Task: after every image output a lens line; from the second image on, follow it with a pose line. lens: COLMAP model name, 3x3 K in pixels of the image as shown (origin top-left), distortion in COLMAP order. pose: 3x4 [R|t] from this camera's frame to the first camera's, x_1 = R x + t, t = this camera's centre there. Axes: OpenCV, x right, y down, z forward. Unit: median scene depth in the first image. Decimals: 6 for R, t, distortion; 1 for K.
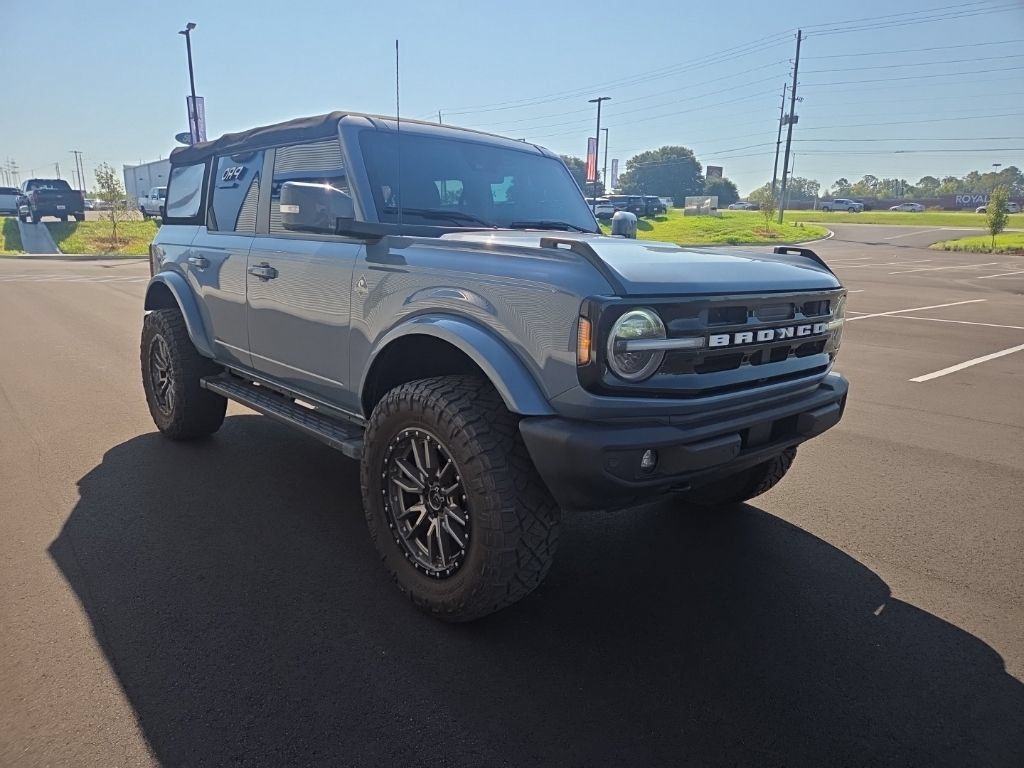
lens RADIAL K [[682.0, 0, 513.0], [0, 682.0, 395.4], [0, 0, 1]] dist [0.074610, -0.069616]
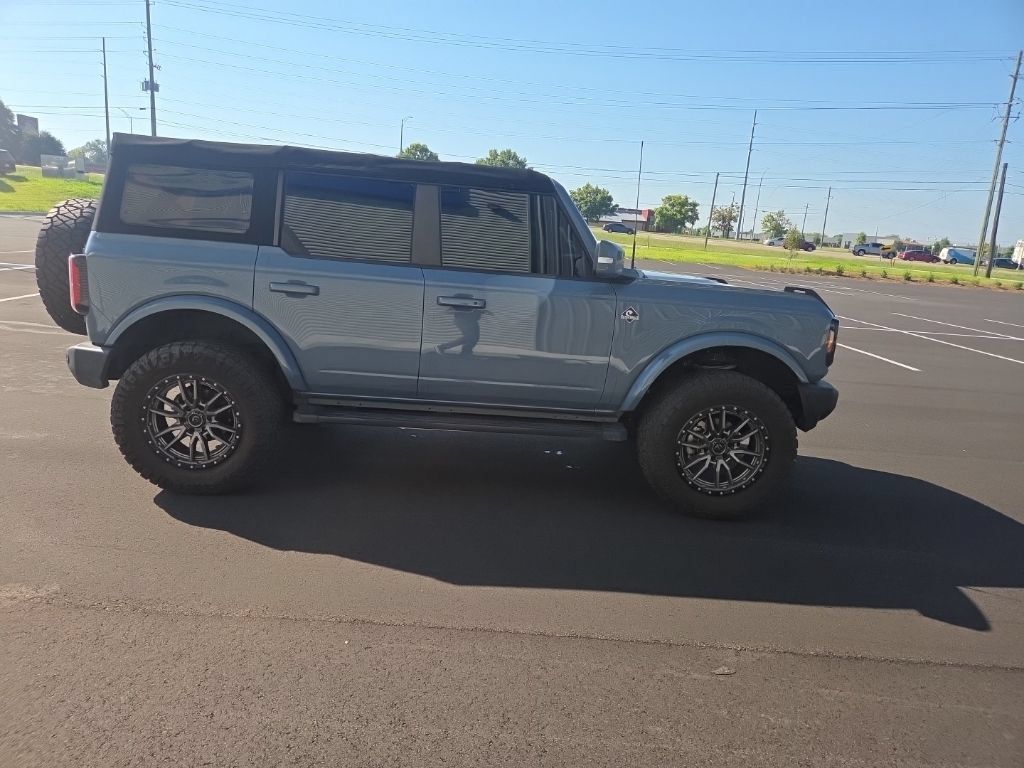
lens RADIAL K [[680.0, 0, 502.3], [0, 680.0, 389.7], [0, 0, 1]] dist [0.076676, -0.067478]
pose [[0.649079, -0.137545, 0.748183, -0.987521], [0.113470, 0.990021, 0.083564, -0.105497], [-0.752211, 0.030657, 0.658209, 0.198719]]
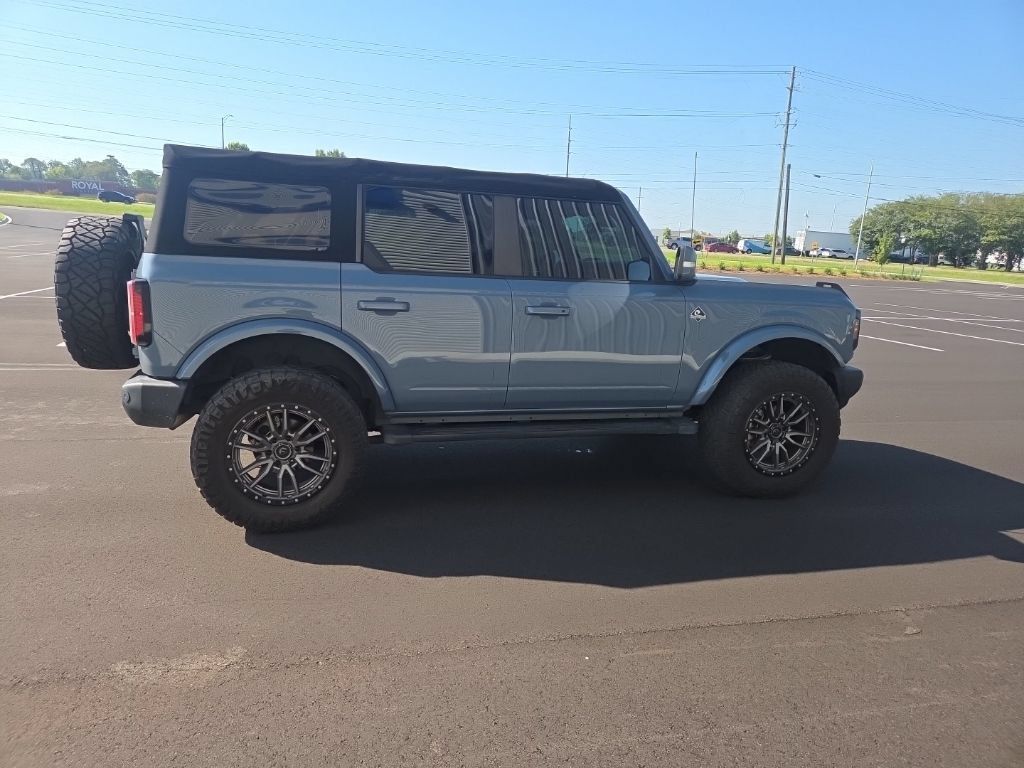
lens RADIAL K [[679.7, 0, 497.3], [0, 679.7, 380.0], [0, 0, 1]] dist [0.064169, -0.054765]
pose [[0.456156, -0.168327, 0.873835, -1.180912], [0.166725, 0.980726, 0.101884, -0.166382], [-0.874142, 0.099215, 0.475428, 0.475388]]
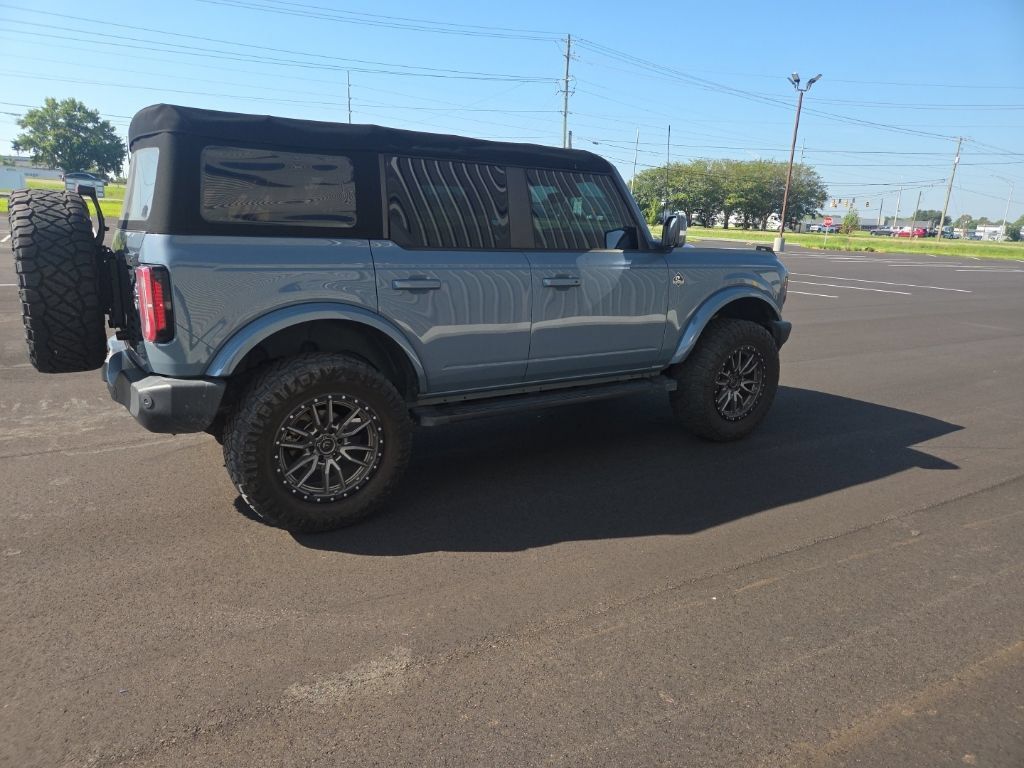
lens RADIAL K [[681.8, 0, 496.4], [0, 681.8, 390.5], [0, 0, 1]] dist [0.079807, -0.073827]
pose [[0.173262, -0.250188, 0.952568, -1.286790], [0.196851, 0.956477, 0.215410, -0.232773], [-0.965003, 0.150192, 0.214971, 0.755943]]
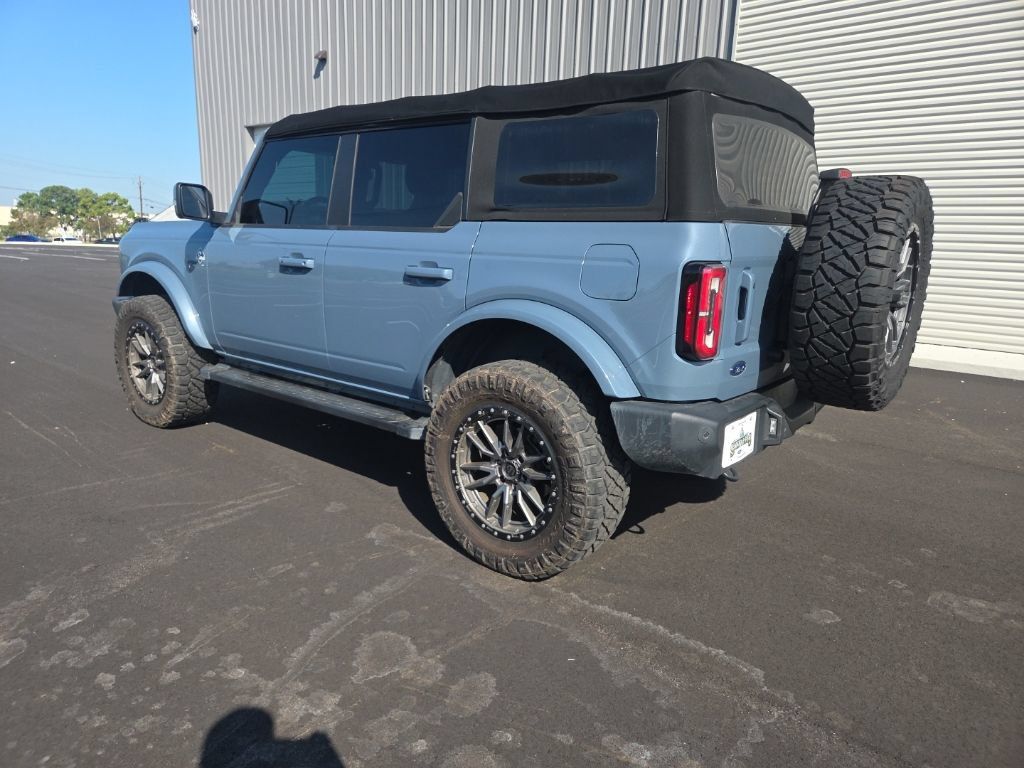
lens RADIAL K [[686.8, 0, 491.3], [0, 686.8, 398.3], [0, 0, 1]] dist [0.069375, -0.068642]
pose [[-0.988915, -0.022054, -0.146837, -0.108437], [-0.084399, 0.897109, 0.433672, -0.445575], [0.122165, 0.441258, -0.889026, 2.002654]]
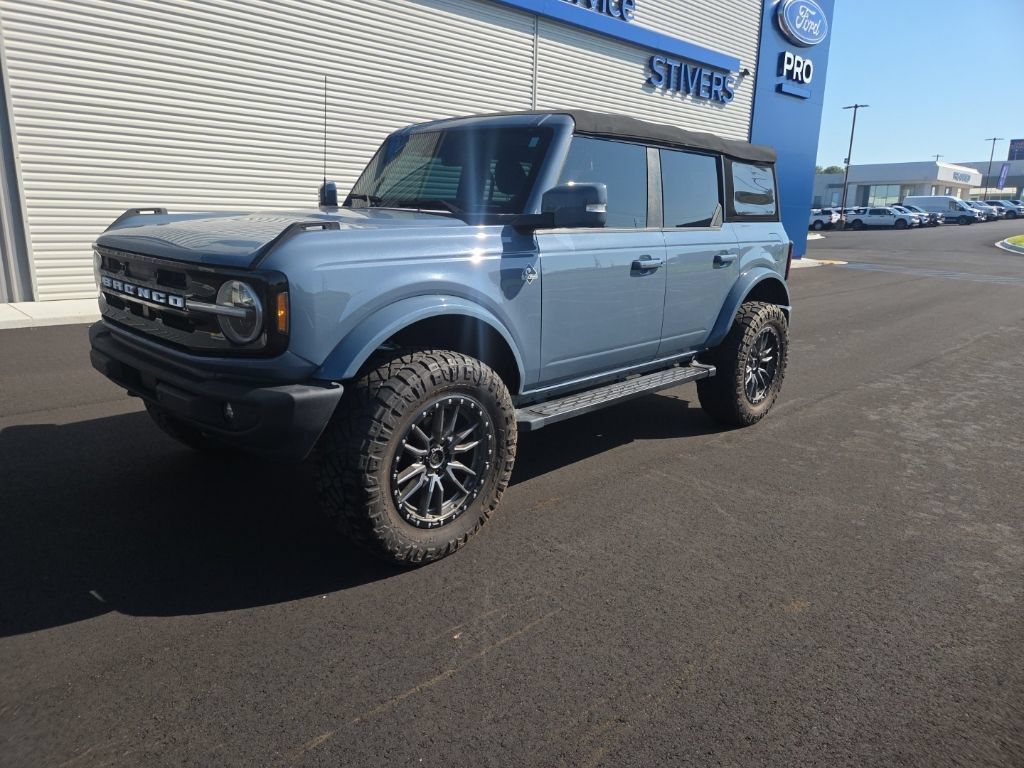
lens RADIAL K [[689.7, 0, 498.6], [0, 689.7, 383.7], [0, 0, 1]] dist [0.070461, -0.073406]
pose [[0.064330, 0.216864, -0.974080, 0.915349], [-0.246491, 0.949310, 0.195071, -0.186279], [0.967008, 0.227553, 0.114525, 0.885614]]
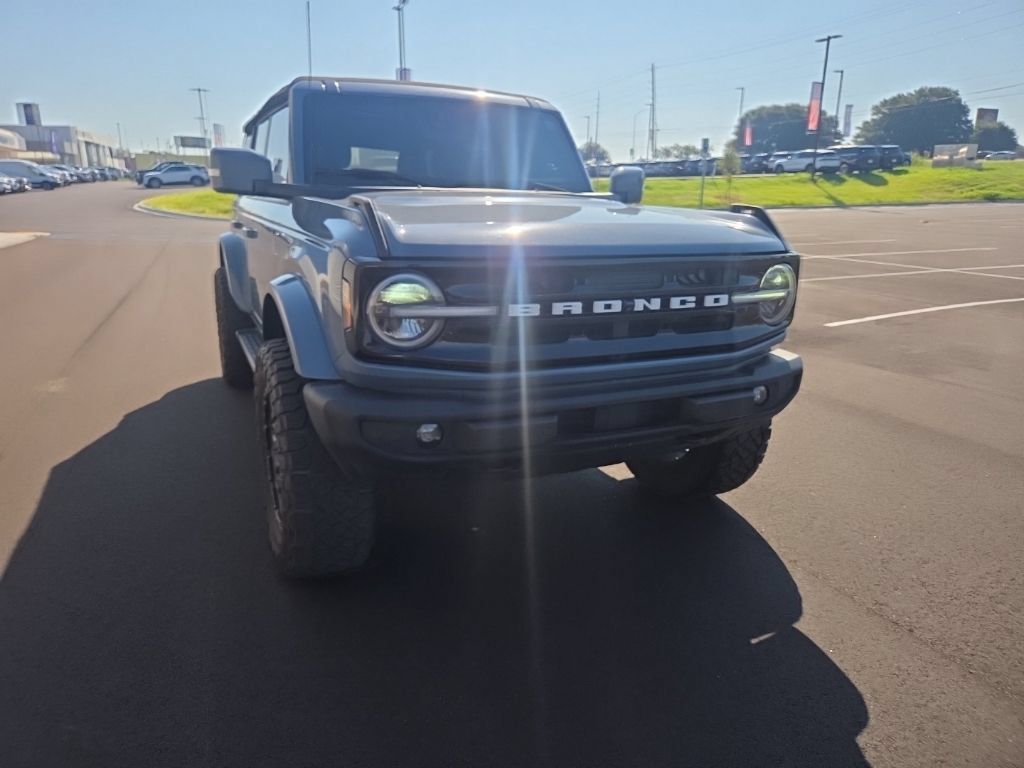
lens RADIAL K [[689.7, 0, 498.6], [0, 689.7, 383.7], [0, 0, 1]] dist [0.070461, -0.073406]
pose [[0.951239, 0.067250, -0.301035, 0.296609], [-0.057090, 0.997467, 0.042431, -0.010865], [0.303126, -0.023176, 0.952669, 0.066376]]
